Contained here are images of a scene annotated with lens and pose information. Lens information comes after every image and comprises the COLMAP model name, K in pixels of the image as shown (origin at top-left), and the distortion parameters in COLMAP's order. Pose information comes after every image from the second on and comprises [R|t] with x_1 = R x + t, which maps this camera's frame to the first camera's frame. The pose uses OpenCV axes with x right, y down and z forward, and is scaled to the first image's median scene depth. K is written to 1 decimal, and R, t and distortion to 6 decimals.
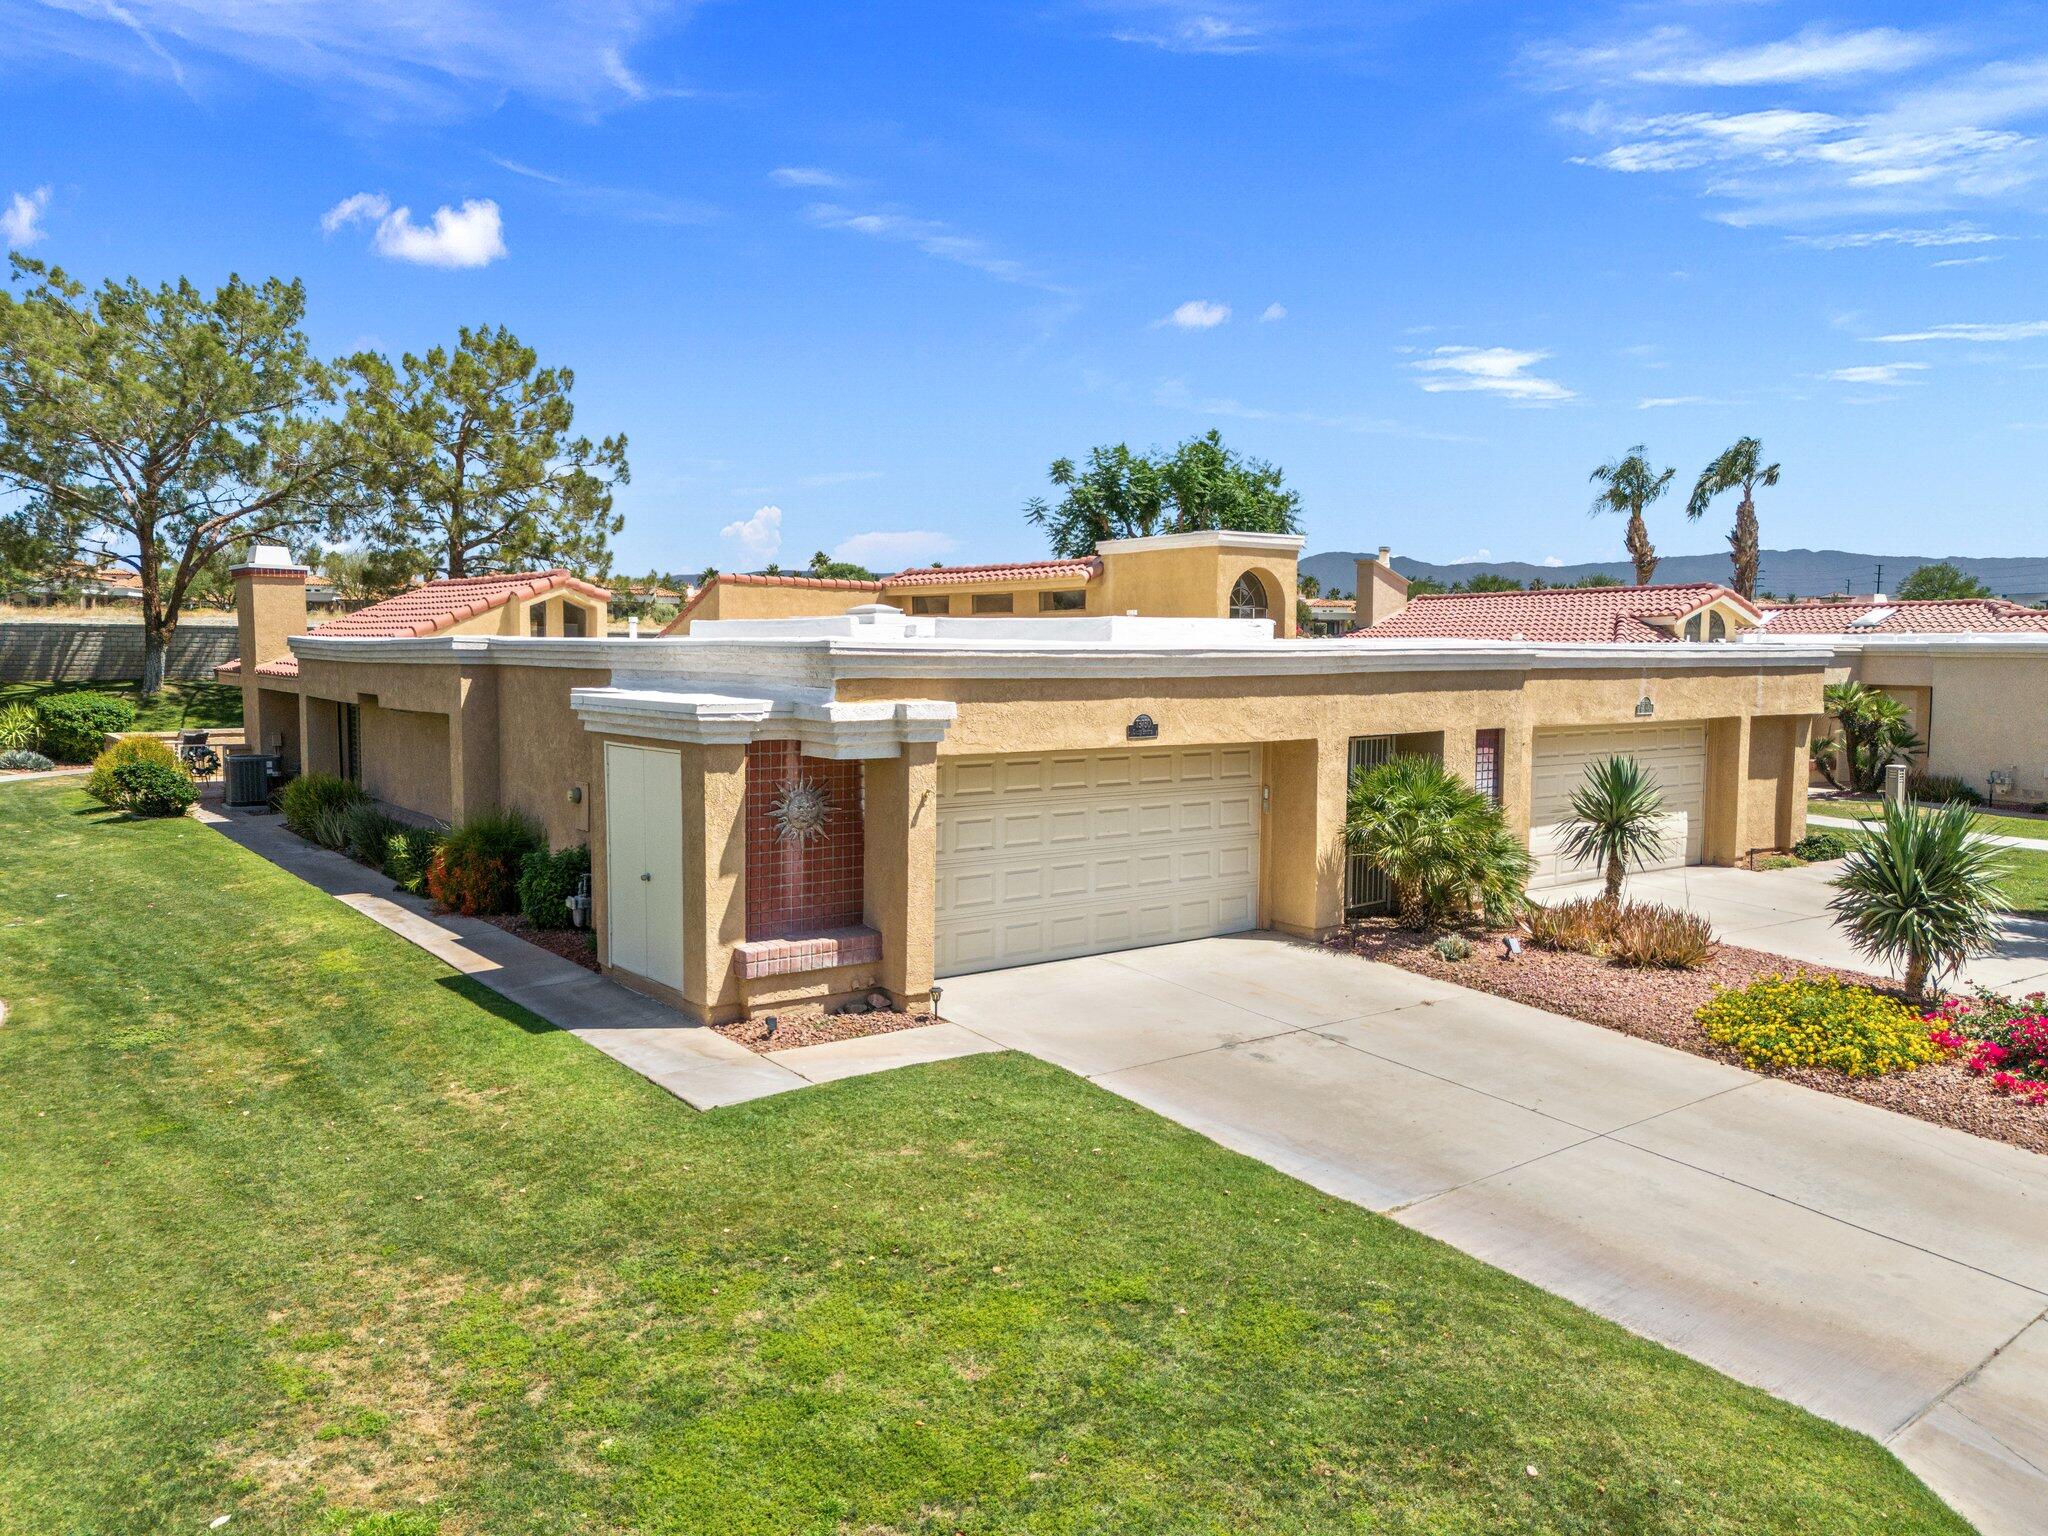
lens RADIAL K [[1418.0, 0, 1028.8], [0, 1418.0, 738.4], [0, 0, 1]] dist [0.063806, -0.049277]
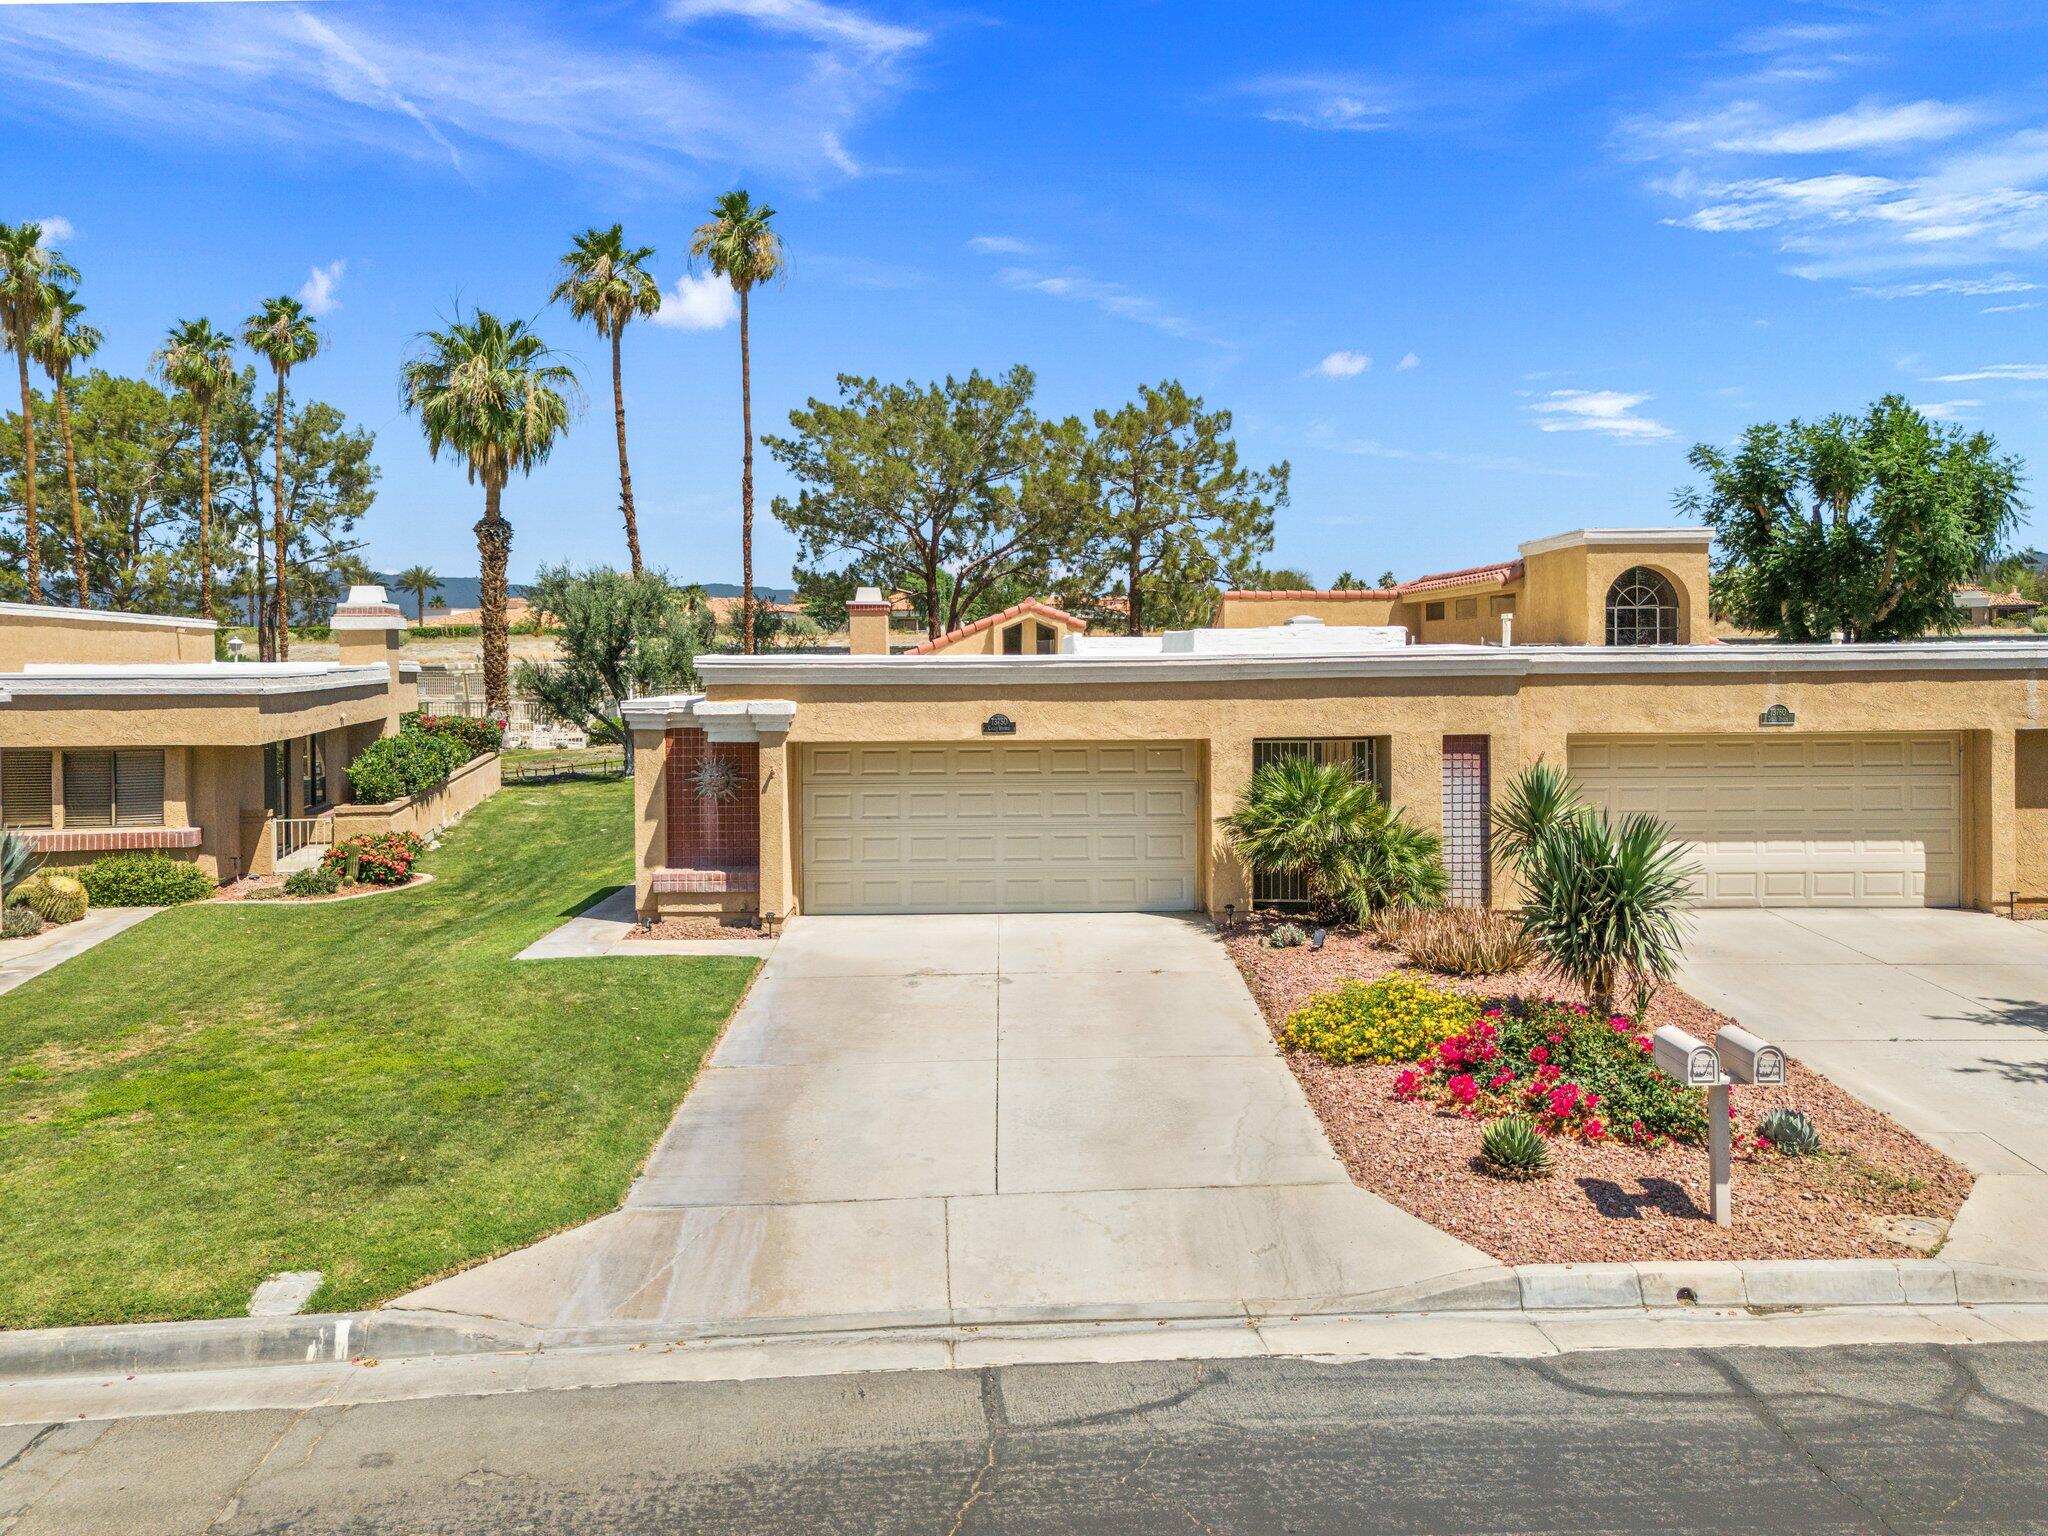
lens RADIAL K [[1418.0, 0, 1028.8], [0, 1418.0, 738.4], [0, 0, 1]] dist [0.063806, -0.049277]
pose [[0.824823, 0.018622, -0.565084, 0.780500], [-0.022205, 0.999753, 0.000535, 0.002668], [0.564955, 0.012107, 0.825033, 0.014952]]
